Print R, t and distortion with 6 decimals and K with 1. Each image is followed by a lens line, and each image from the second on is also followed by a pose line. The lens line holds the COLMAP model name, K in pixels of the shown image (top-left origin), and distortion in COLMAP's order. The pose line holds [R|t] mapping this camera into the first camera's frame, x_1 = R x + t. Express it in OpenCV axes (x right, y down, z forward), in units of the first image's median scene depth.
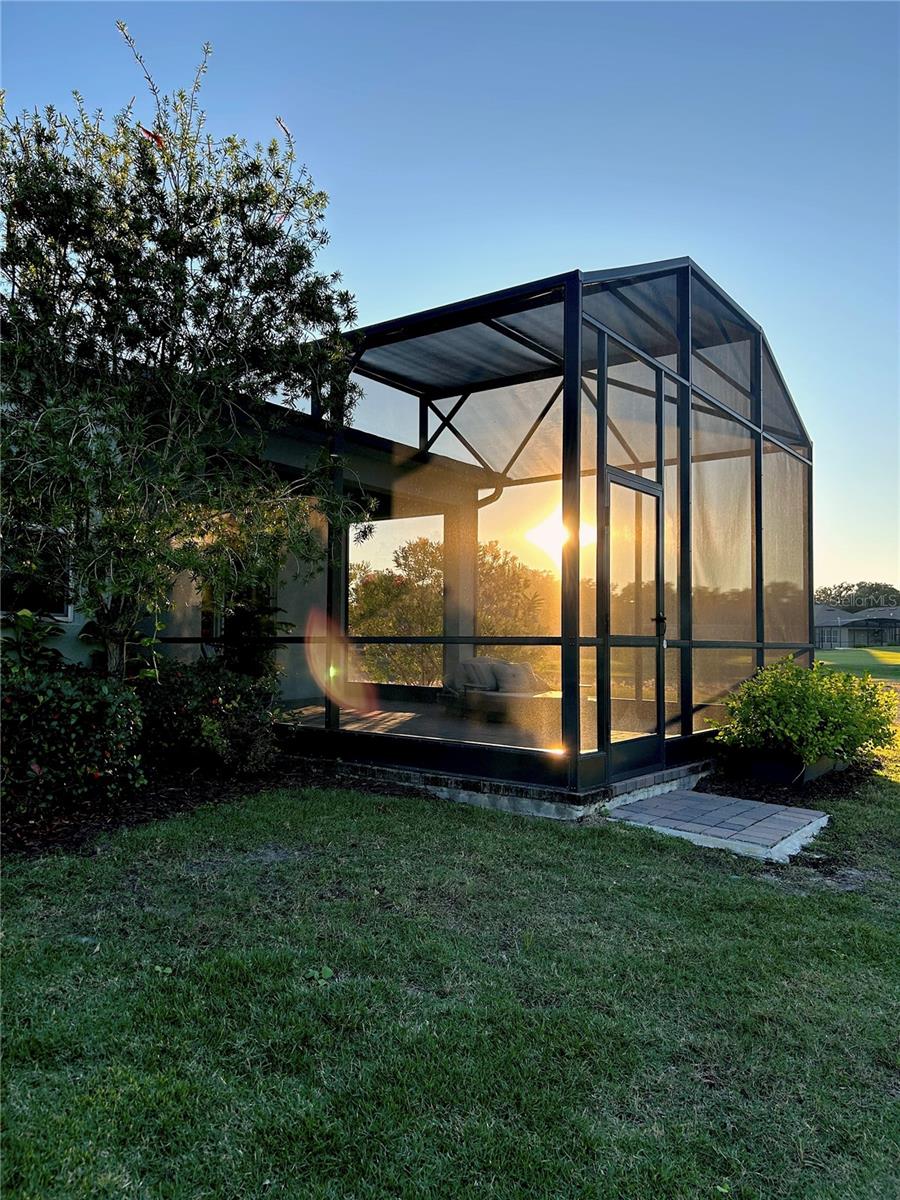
lens RADIAL K [[917.7, 0, 447.2], [0, 917.7, 600.9], [0, 0, 1]] dist [0.047170, -0.051170]
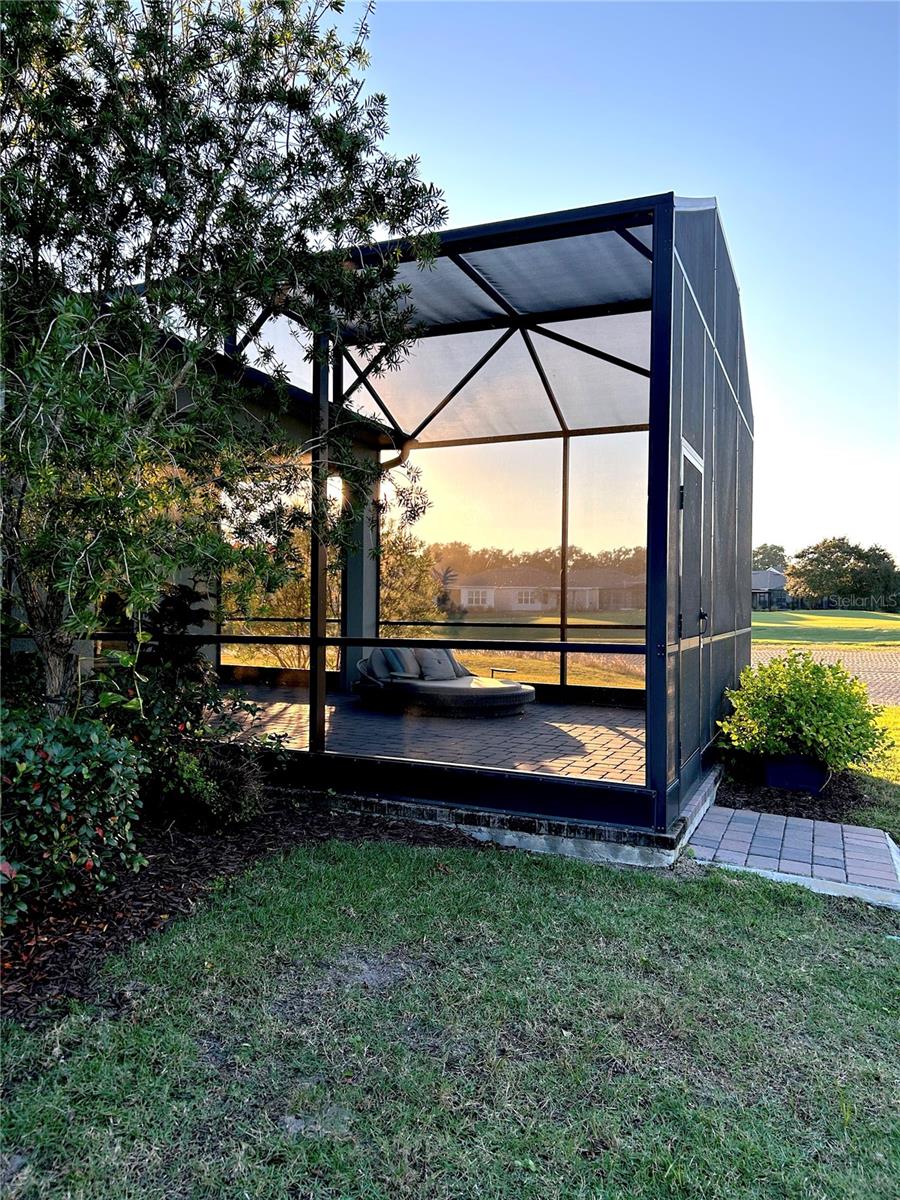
lens RADIAL K [[917.7, 0, 450.7], [0, 917.7, 600.7], [0, 0, 1]] dist [0.047170, -0.051170]
pose [[0.973830, 0.003295, 0.227254, -0.221740], [-0.013424, 0.998983, 0.043041, -0.032063], [-0.226882, -0.044966, 0.972884, 0.229654]]
